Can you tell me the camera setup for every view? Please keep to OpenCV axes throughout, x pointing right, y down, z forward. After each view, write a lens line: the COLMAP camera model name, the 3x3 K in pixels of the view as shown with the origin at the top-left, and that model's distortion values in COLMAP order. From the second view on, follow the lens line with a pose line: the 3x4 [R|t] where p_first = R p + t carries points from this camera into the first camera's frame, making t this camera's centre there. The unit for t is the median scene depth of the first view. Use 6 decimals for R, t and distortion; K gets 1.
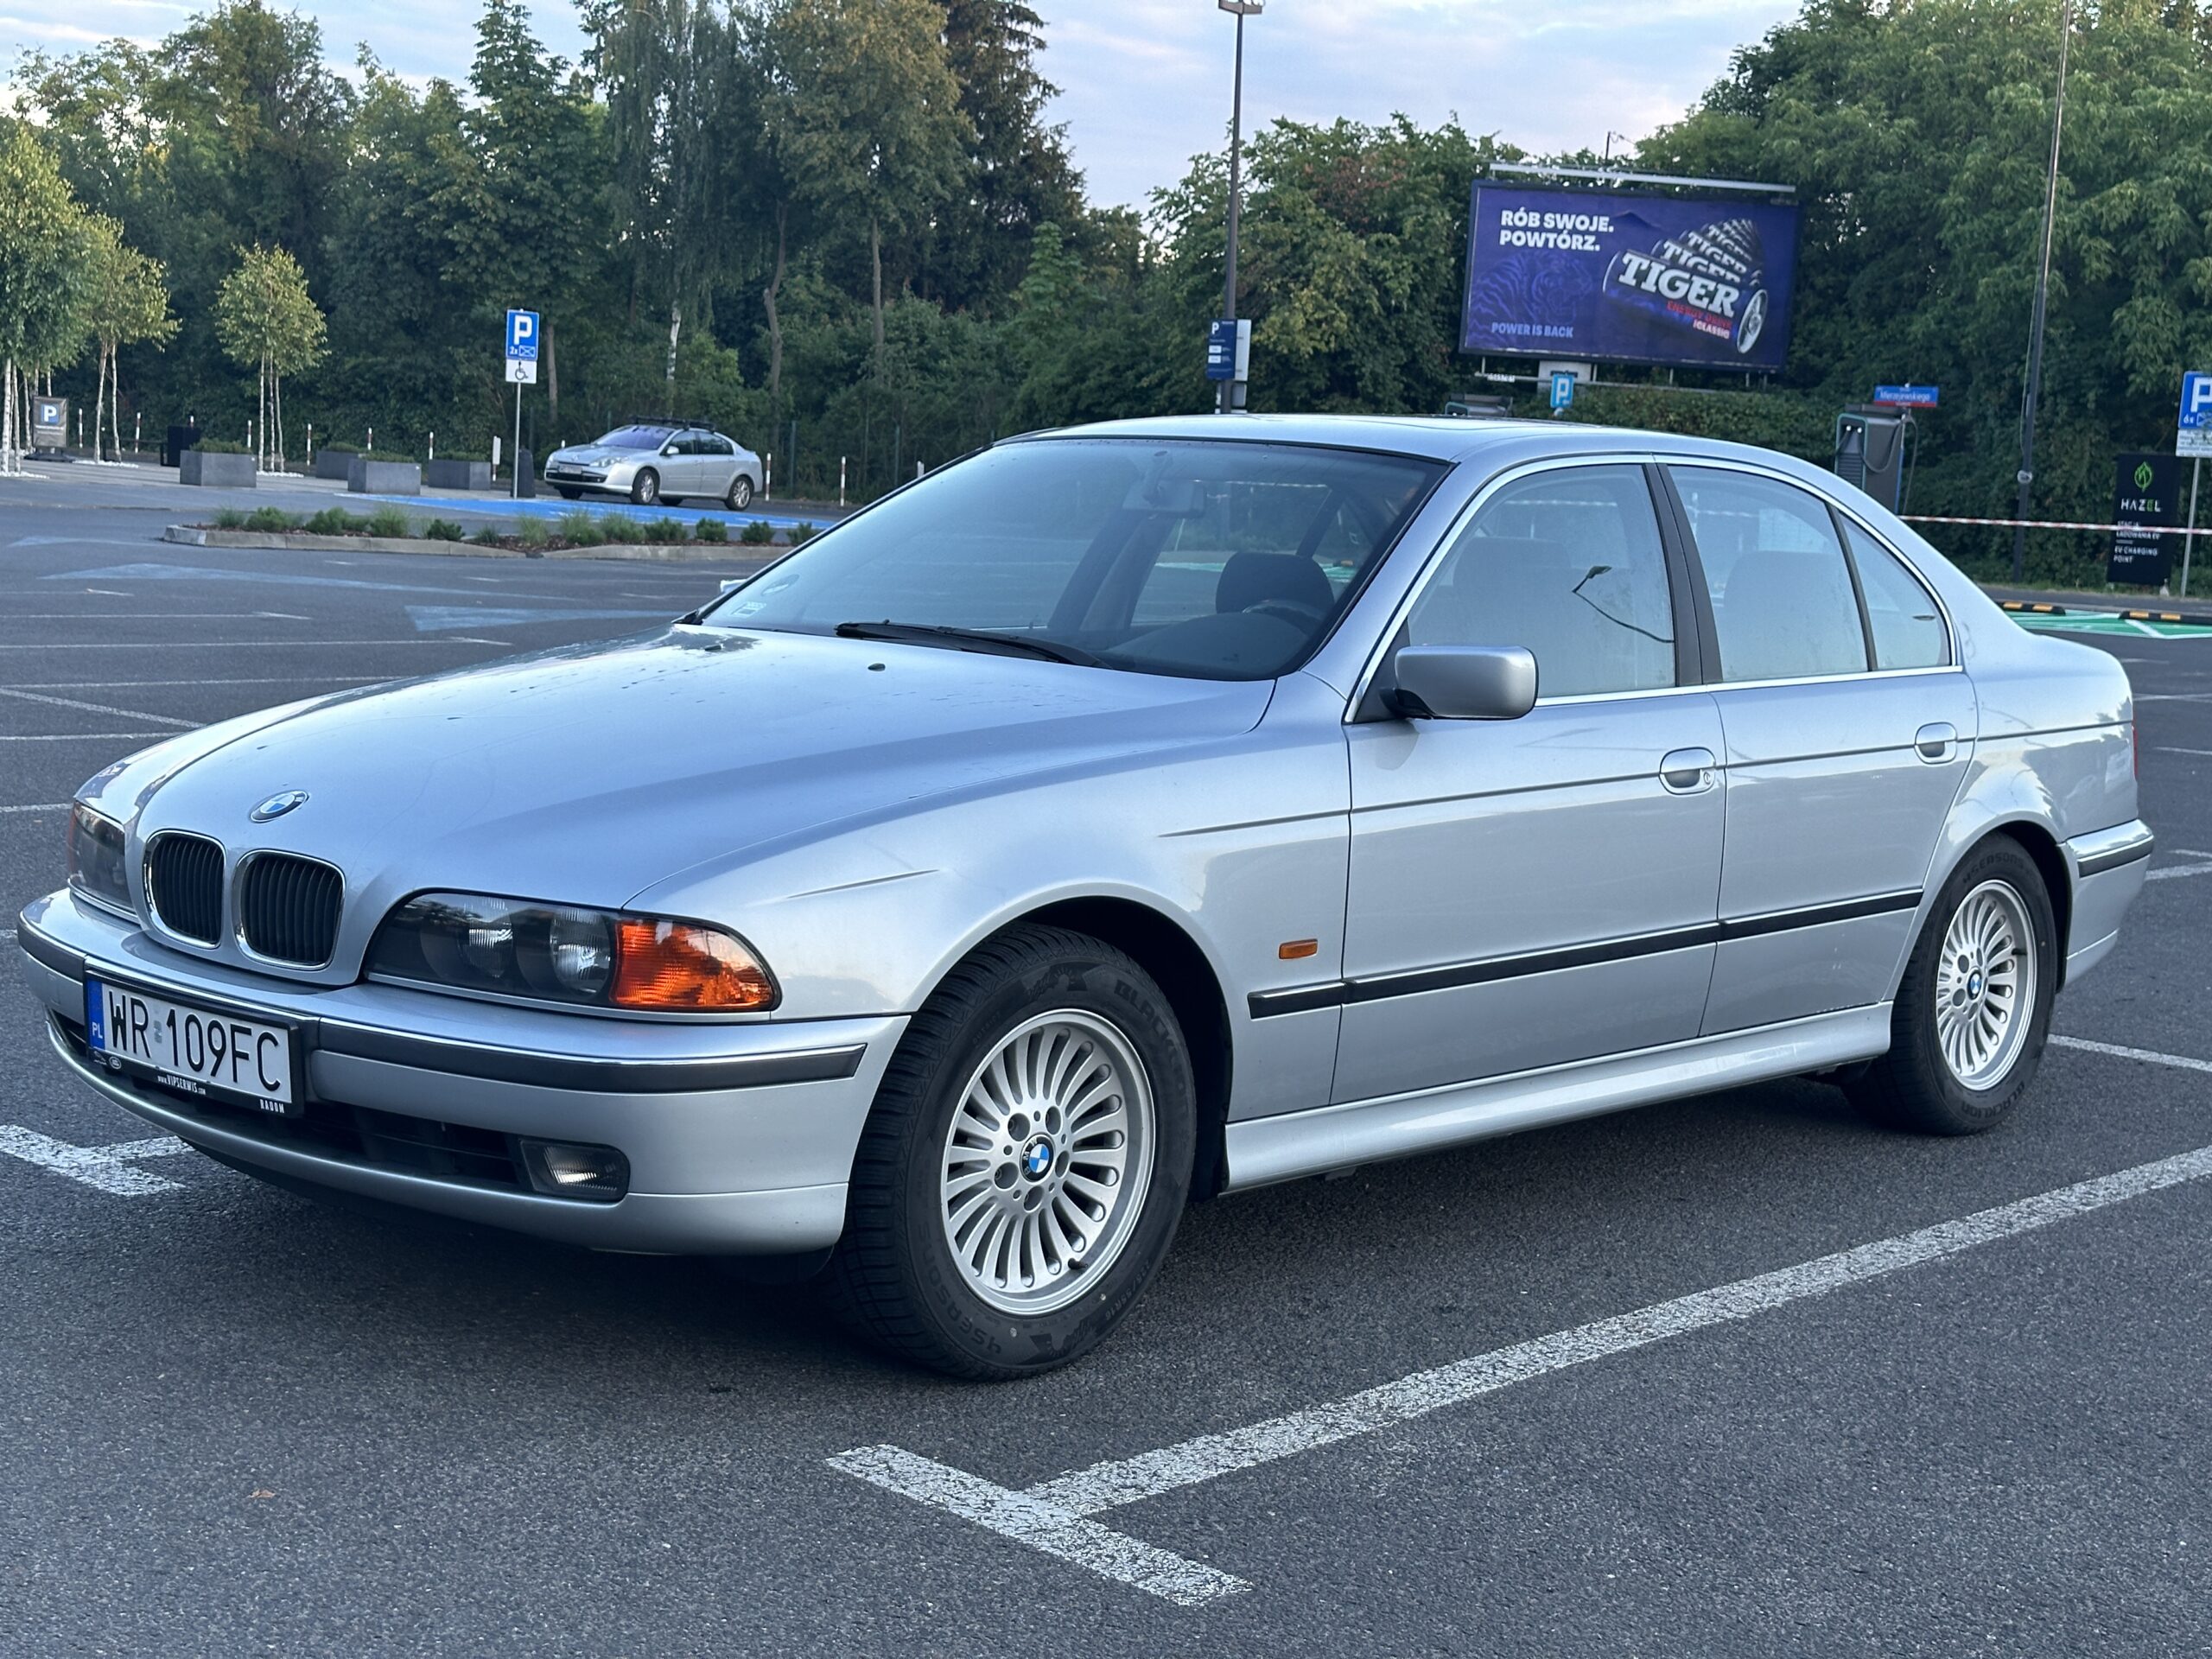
lens RADIAL K [[3079.4, 0, 1111.5], [0, 3079.4, 823.5], [0, 0, 1]] dist [0.101198, 0.000000]
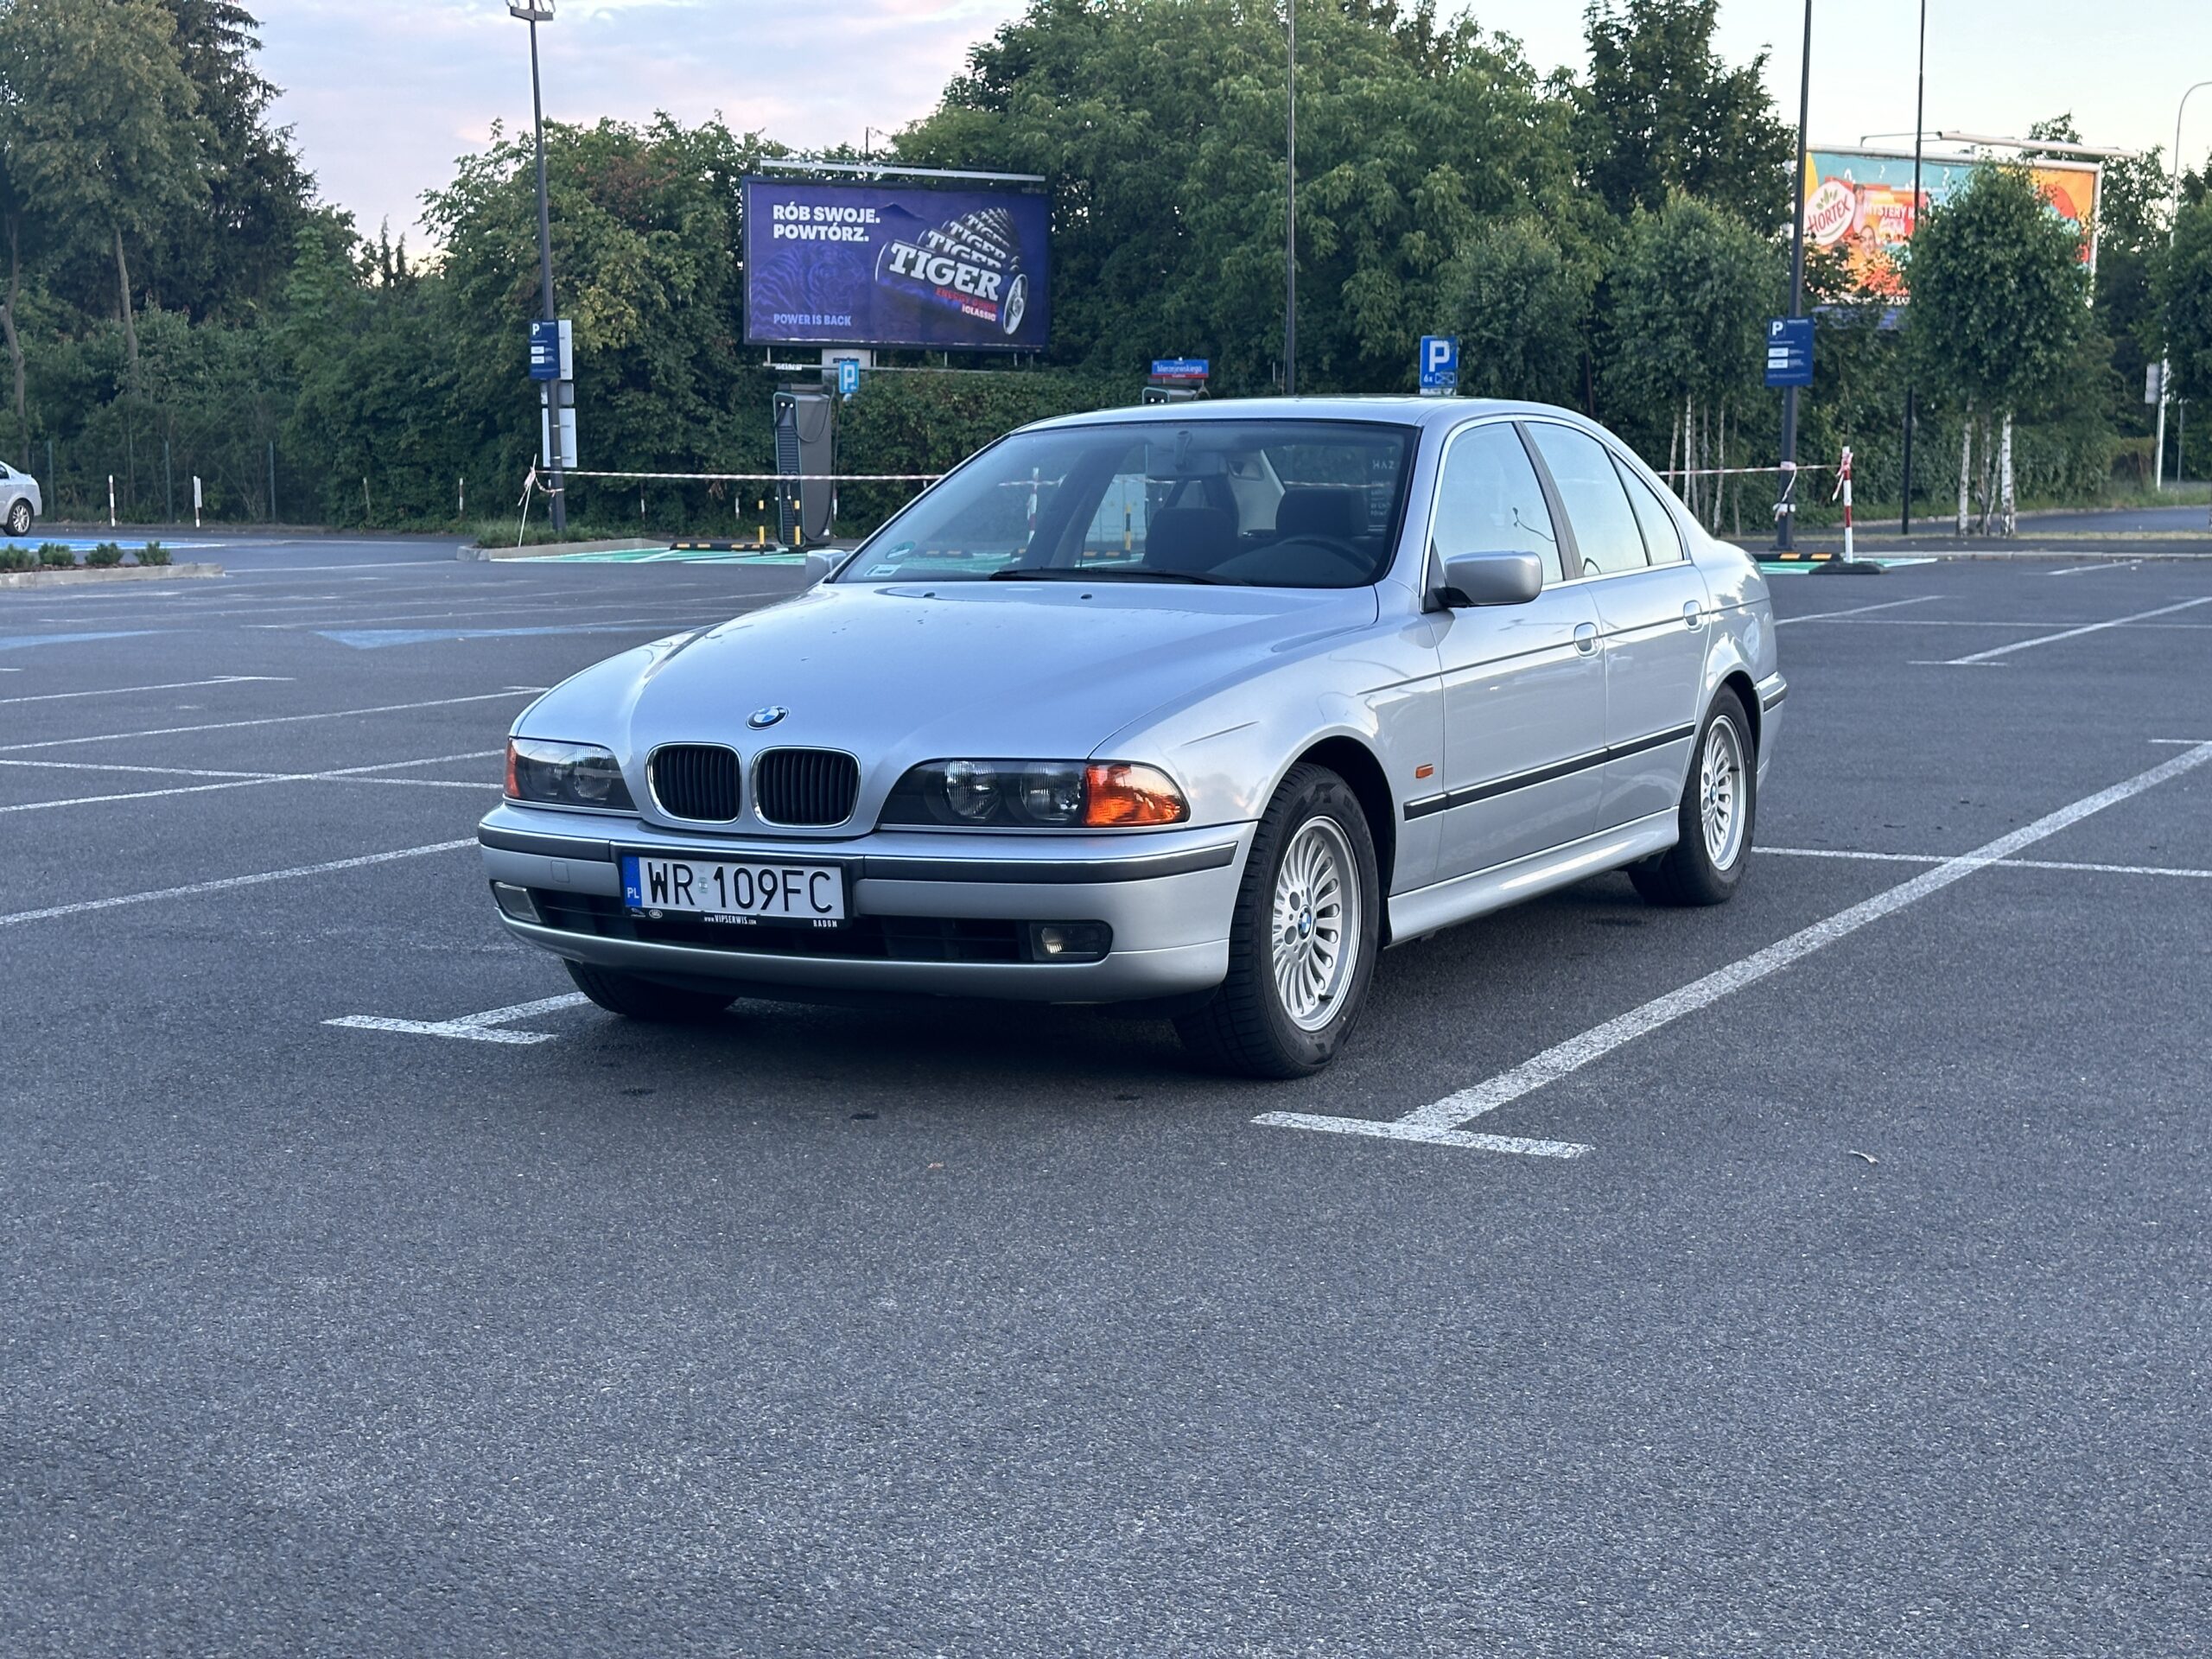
lens RADIAL K [[3079.4, 0, 1098.5], [0, 3079.4, 848.4], [0, 0, 1]] dist [0.101198, 0.000000]
pose [[0.965997, -0.085554, 0.243989, -0.338368], [0.082743, 0.996333, 0.021763, 0.025480], [-0.244956, -0.000835, 0.969534, -0.268344]]
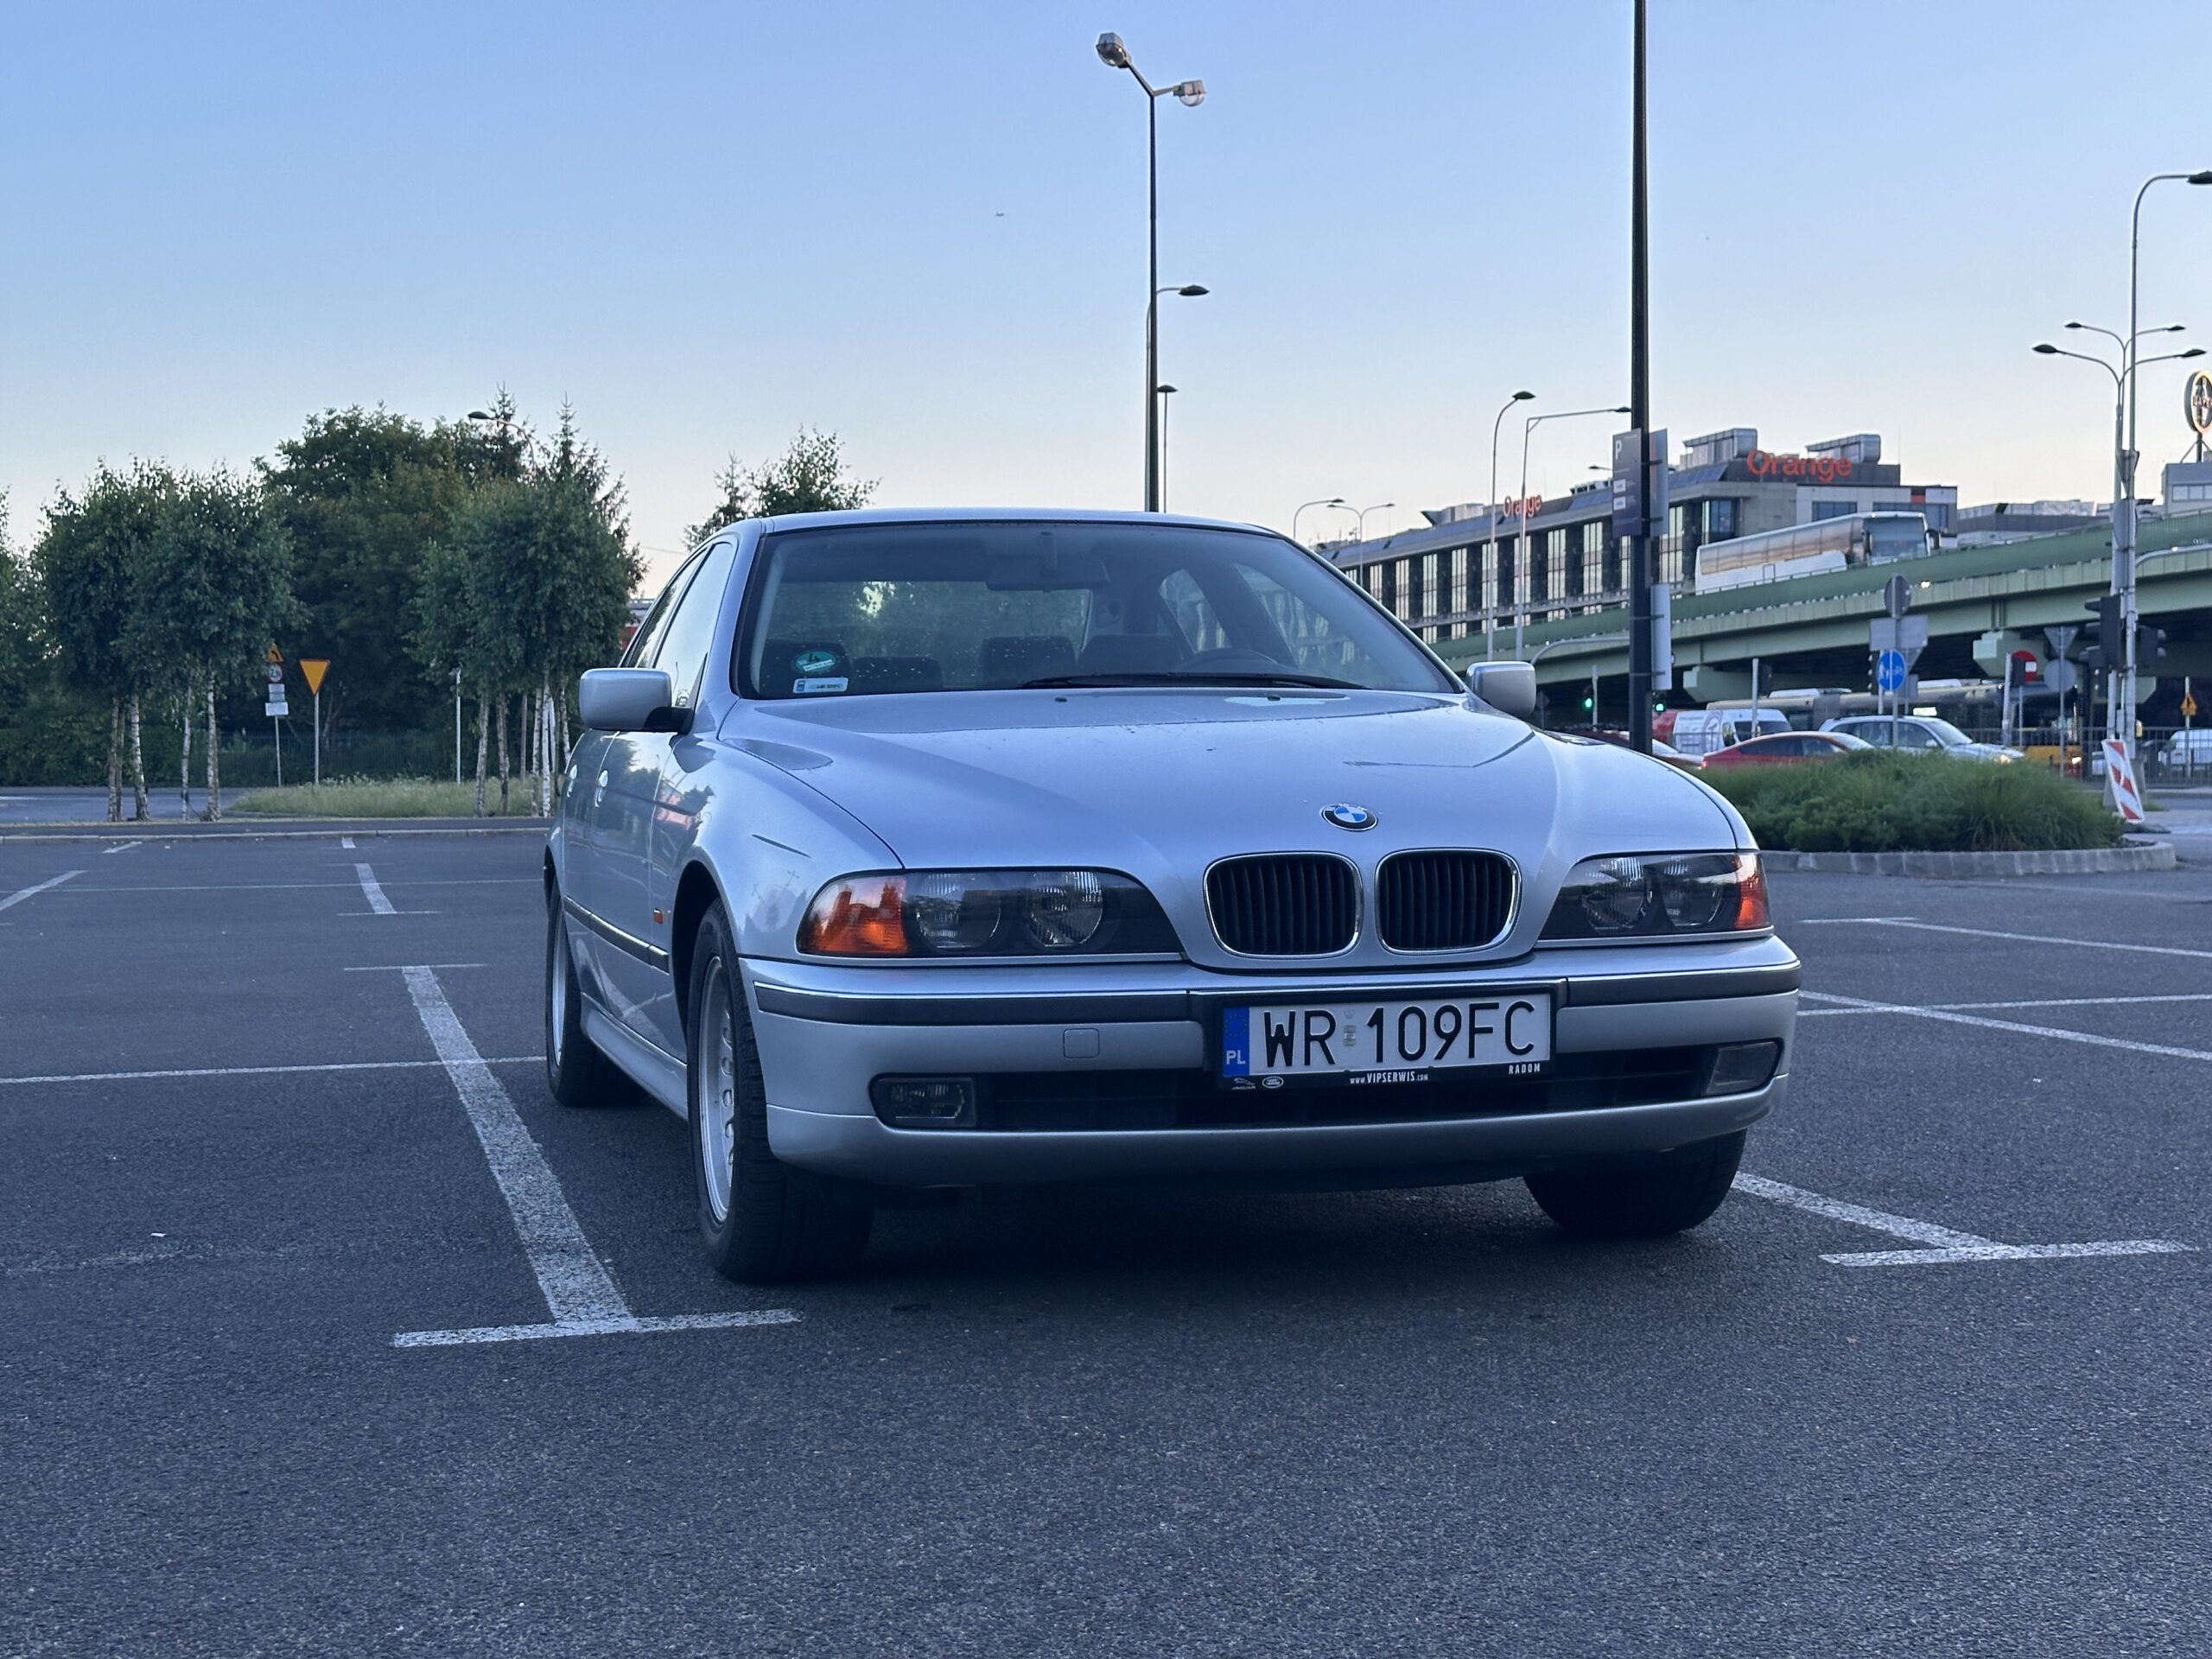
lens RADIAL K [[3079.4, 0, 1122.3], [0, 3079.4, 825.1], [0, 0, 1]] dist [0.101198, 0.000000]
pose [[0.537585, -0.073165, 0.840029, -0.870614], [0.135757, 0.990742, -0.000587, -0.009068], [-0.832209, 0.114355, 0.542541, 0.356638]]
